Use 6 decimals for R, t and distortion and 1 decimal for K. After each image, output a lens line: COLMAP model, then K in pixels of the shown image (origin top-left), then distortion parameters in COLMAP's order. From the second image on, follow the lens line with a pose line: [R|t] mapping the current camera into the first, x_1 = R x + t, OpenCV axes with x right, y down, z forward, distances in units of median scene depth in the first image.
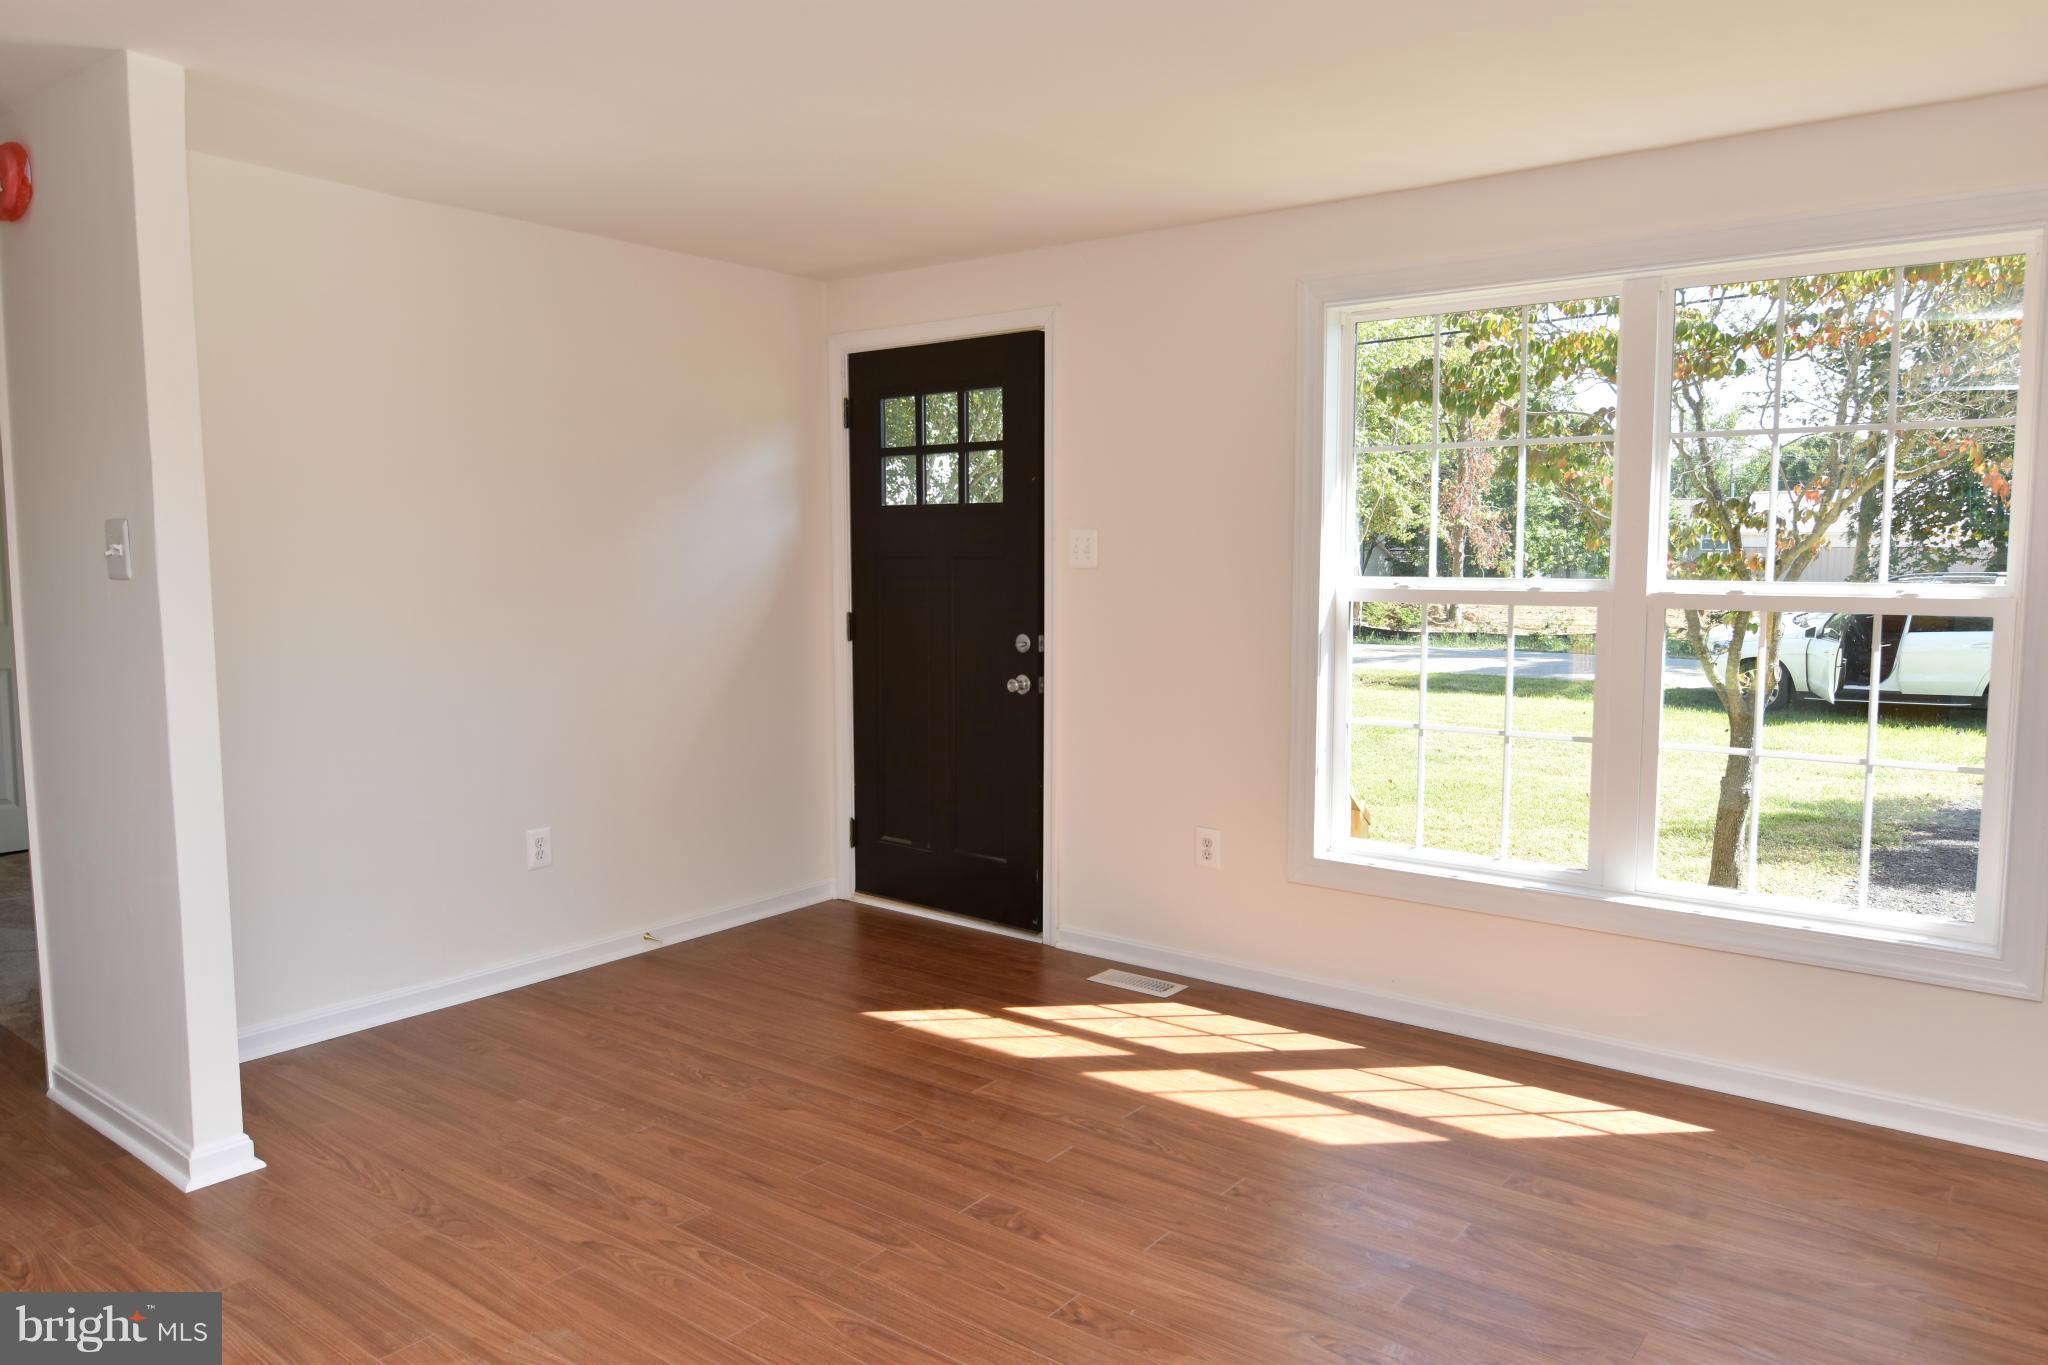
lens RADIAL K [[1384.8, 0, 1033.8], [0, 1384.8, 679.3], [0, 0, 1]] dist [0.006374, -0.021763]
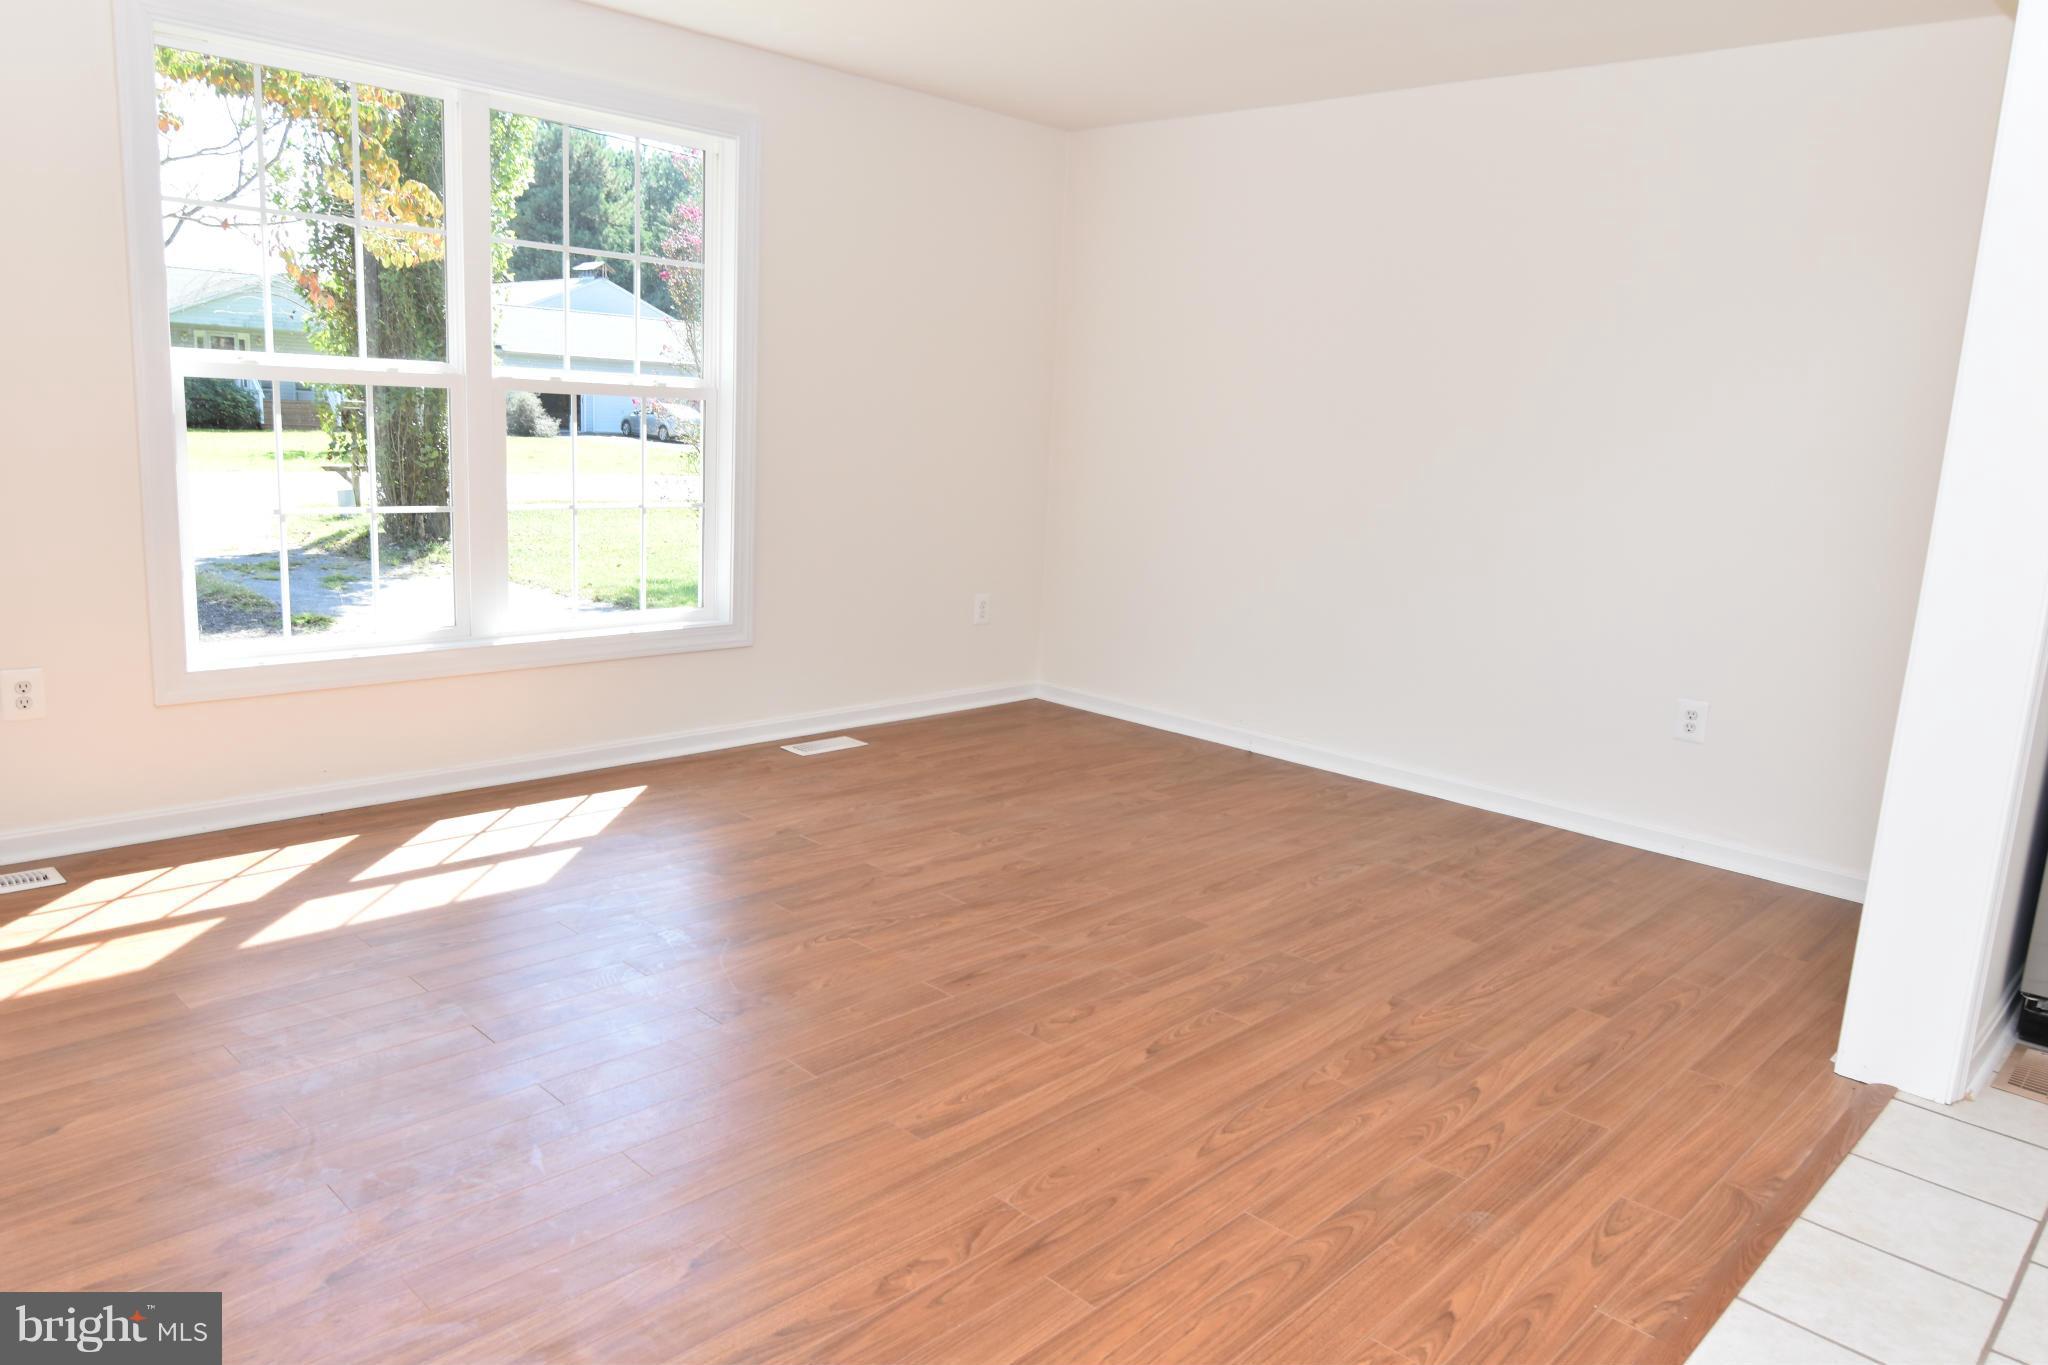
lens RADIAL K [[1384.8, 0, 1033.8], [0, 1384.8, 679.3], [0, 0, 1]] dist [0.006374, -0.021763]
pose [[0.106035, -0.185483, 0.976910, -0.706386], [0.036232, 0.982517, 0.182615, -0.009189], [-0.993702, 0.016032, 0.110902, 0.432355]]
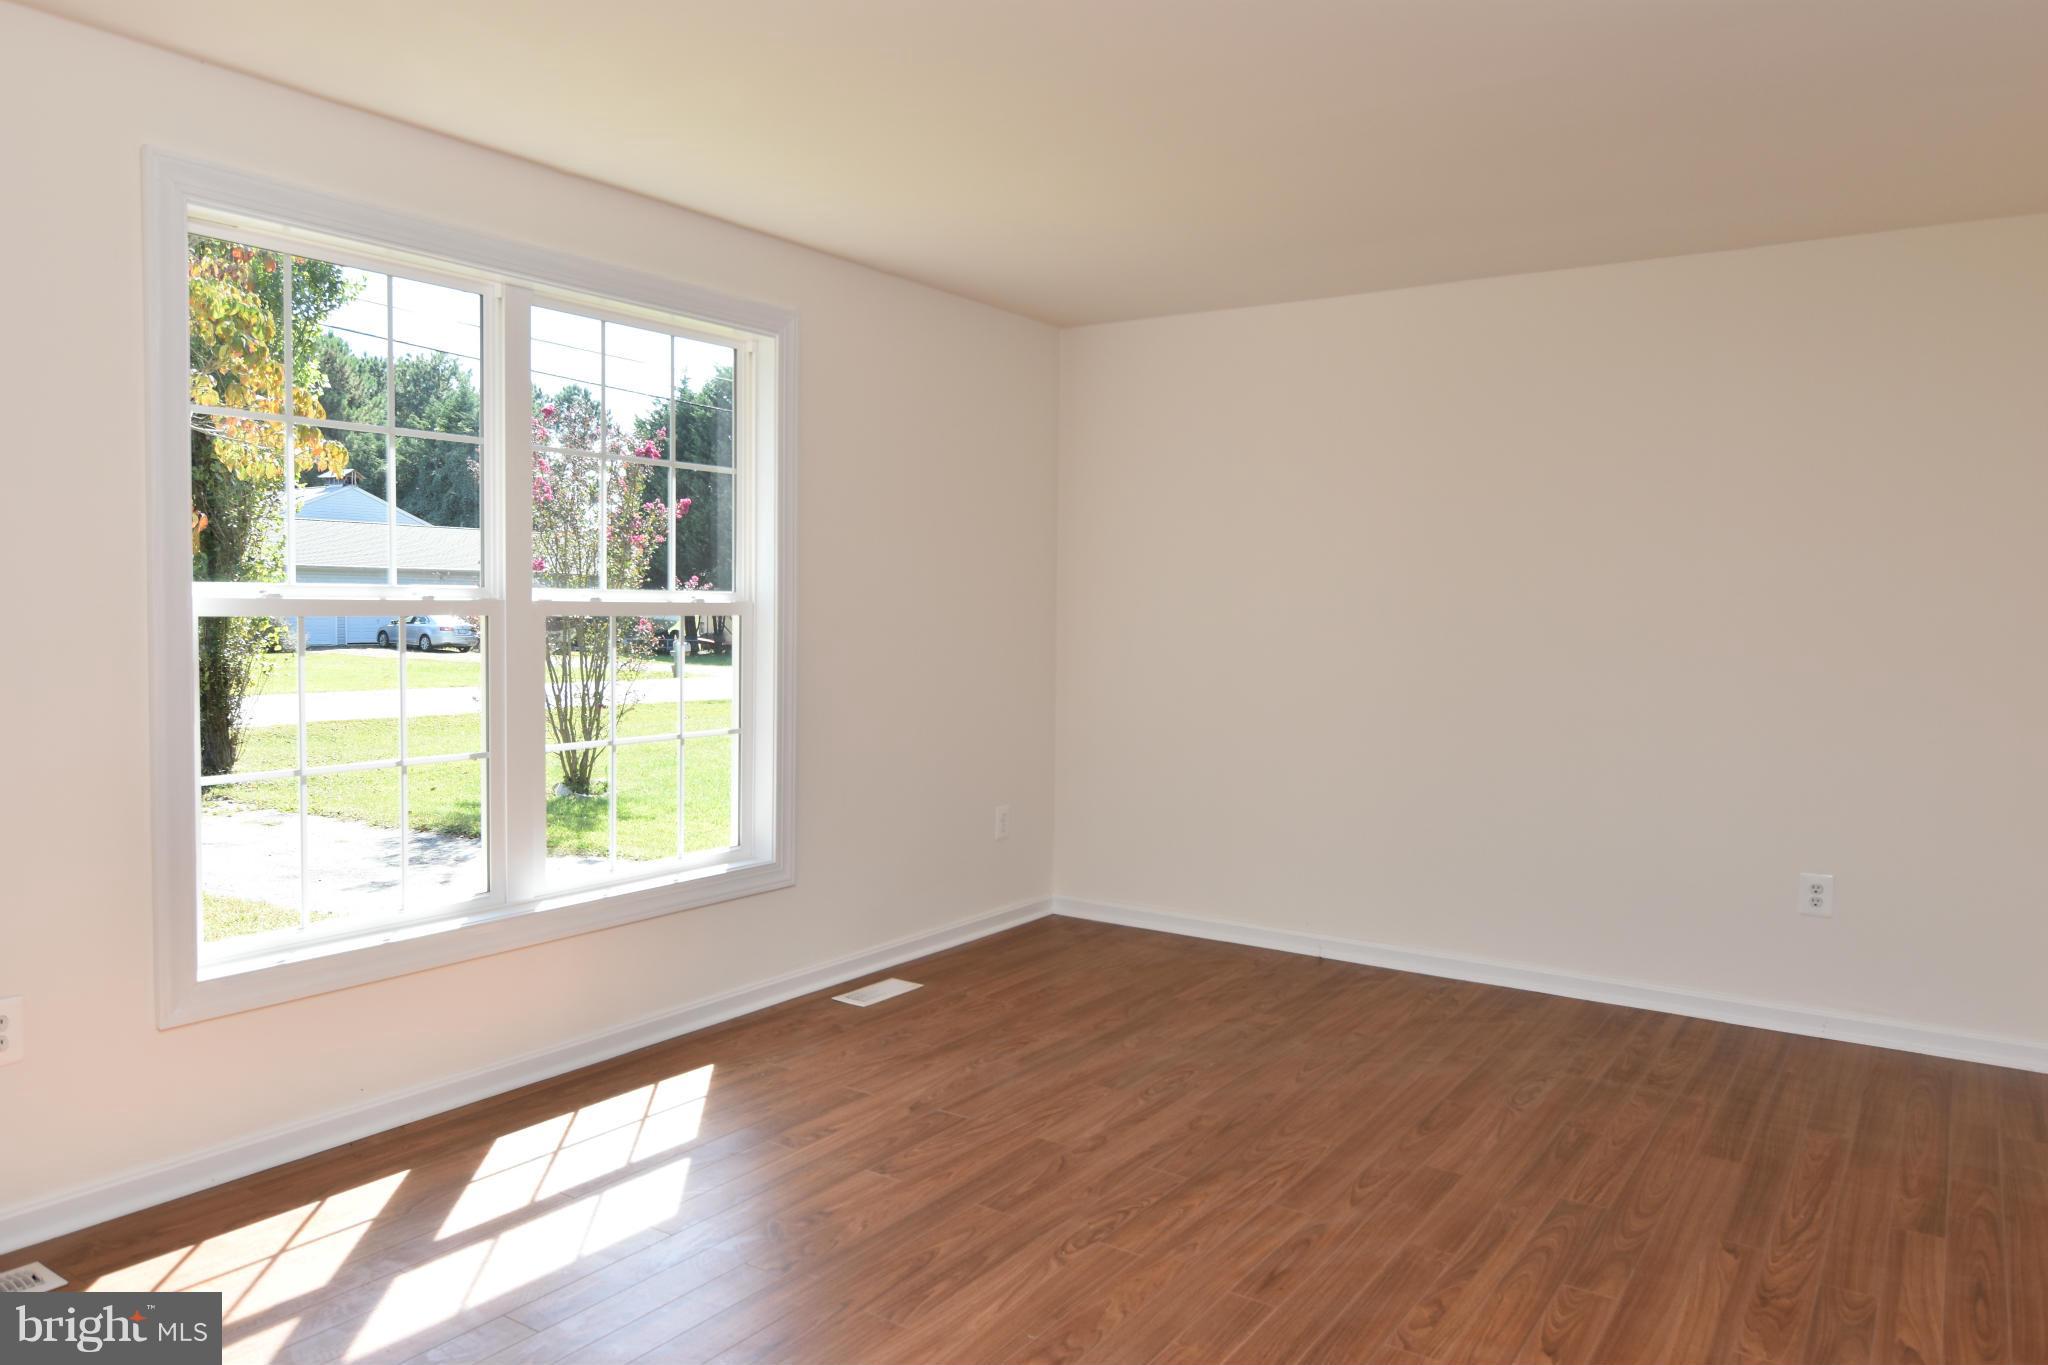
lens RADIAL K [[1384.8, 0, 1033.8], [0, 1384.8, 679.3], [0, 0, 1]] dist [0.006374, -0.021763]
pose [[-0.068102, -0.055457, 0.996136, -0.603530], [0.076266, 0.995243, 0.060621, -0.038997], [-0.994759, 0.080100, -0.063548, 0.717849]]
